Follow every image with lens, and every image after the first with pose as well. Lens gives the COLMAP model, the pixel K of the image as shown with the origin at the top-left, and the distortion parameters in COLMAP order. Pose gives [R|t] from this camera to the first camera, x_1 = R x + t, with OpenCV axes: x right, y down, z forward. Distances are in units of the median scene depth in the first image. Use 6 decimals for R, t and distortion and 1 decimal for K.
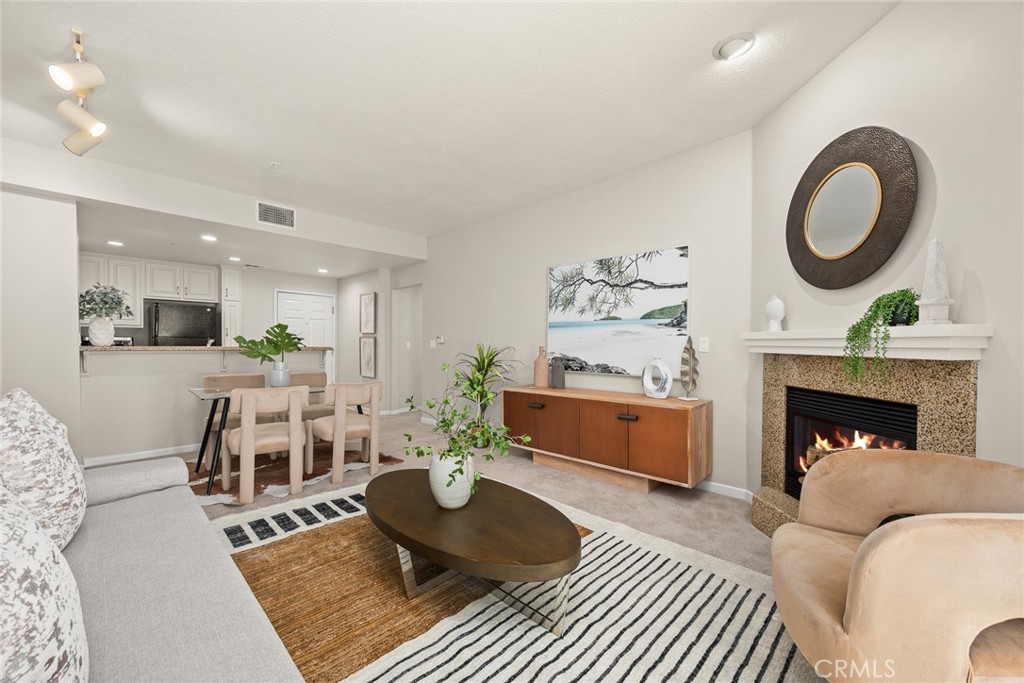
lens RADIAL K [[396.1, 0, 510.0], [0, 396.1, 344.2], [0, 0, 1]] dist [-0.000306, 0.000019]
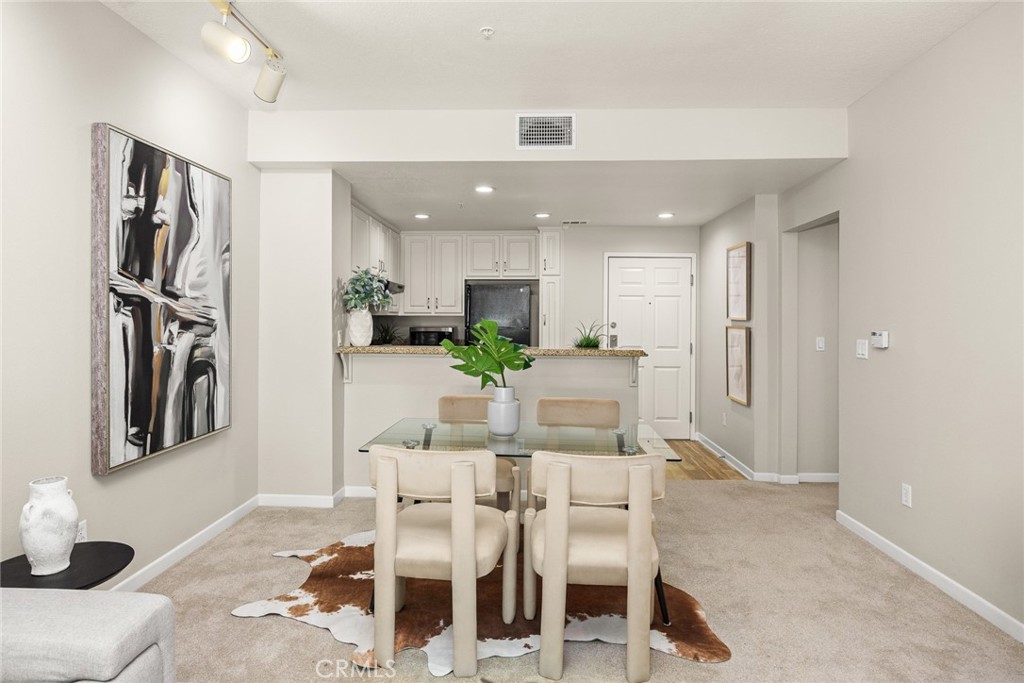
lens RADIAL K [[564.7, 0, 509.6], [0, 564.7, 318.4], [0, 0, 1]] dist [-0.002671, -0.000303]
pose [[0.663677, -0.005628, -0.747998, 0.012445], [0.000039, 0.999972, -0.007490, -0.043431], [0.748019, 0.004942, 0.663658, 0.474500]]
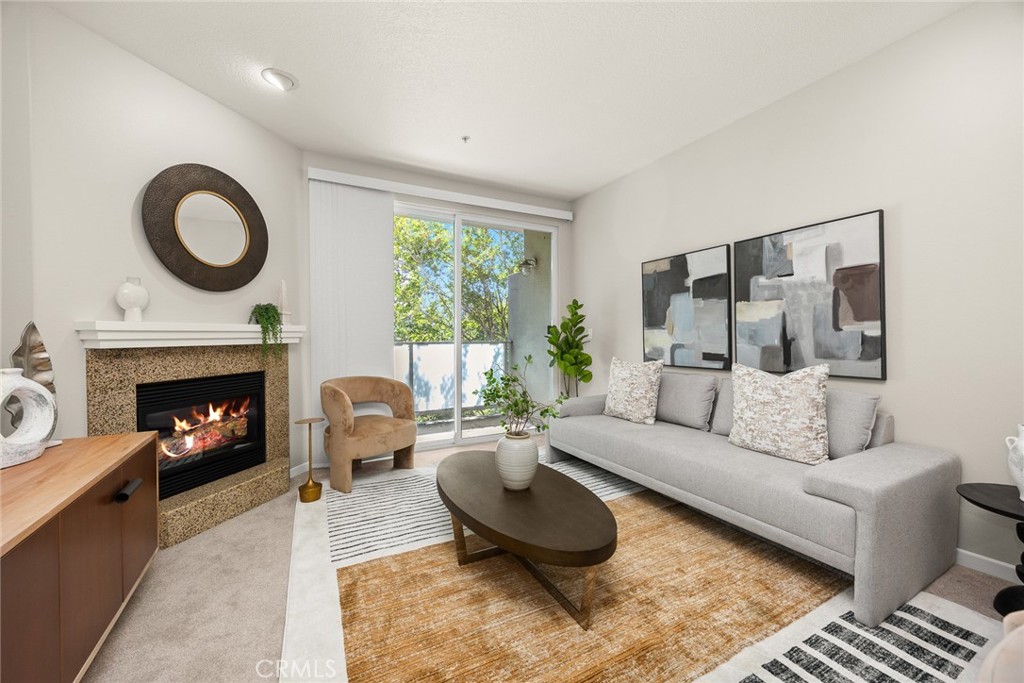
lens RADIAL K [[404.3, 0, 512.9], [0, 404.3, 334.5], [0, 0, 1]] dist [0.000472, 0.000541]
pose [[-0.953369, 0.002980, 0.301791, -0.249094], [0.005483, 0.999957, 0.007446, -0.005069], [-0.301756, 0.008753, -0.953345, 1.086376]]
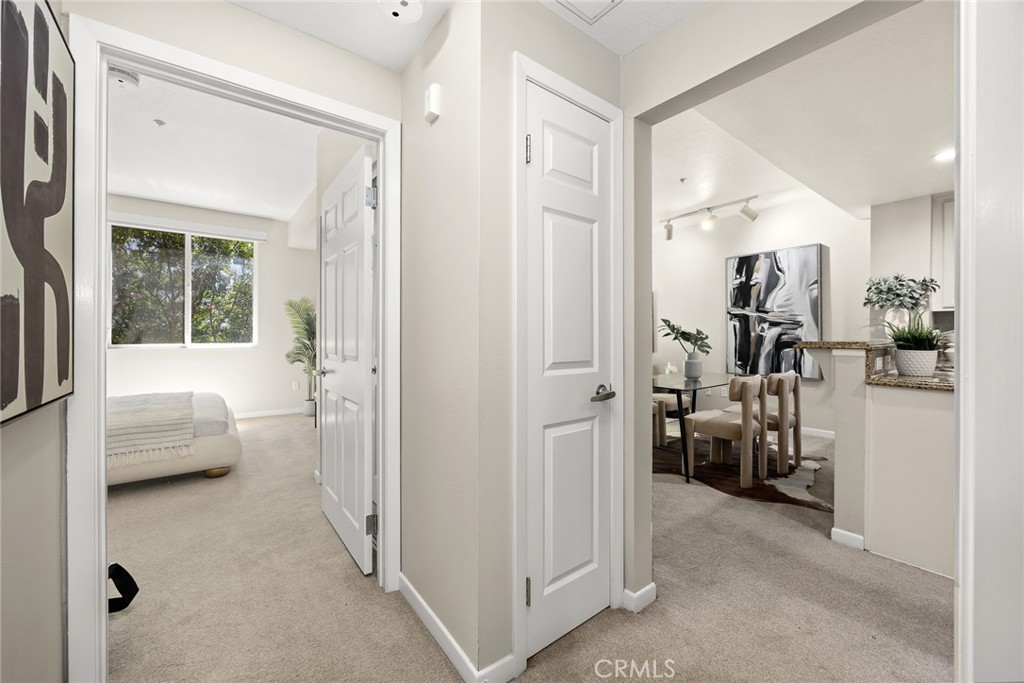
lens RADIAL K [[404.3, 0, 512.9], [0, 404.3, 334.5], [0, 0, 1]] dist [0.000472, 0.000541]
pose [[-0.990366, -0.005785, 0.138353, -0.251429], [-0.005765, 0.999983, 0.000543, -0.001455], [-0.138354, -0.000260, -0.990383, 2.108521]]
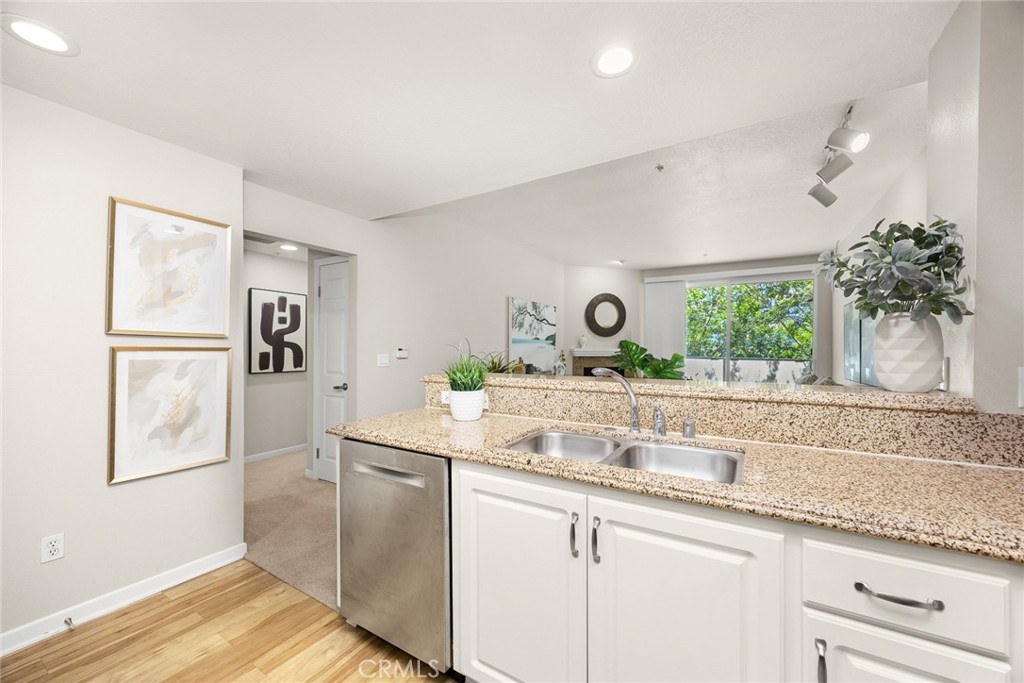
lens RADIAL K [[396.1, 0, 510.0], [0, 396.1, 344.2], [0, 0, 1]] dist [-0.000306, 0.000019]
pose [[-0.221060, 0.002418, 0.975257, -1.333574], [-0.002336, 0.999993, -0.003008, -0.036374], [-0.975257, -0.002943, -0.221052, 1.459578]]
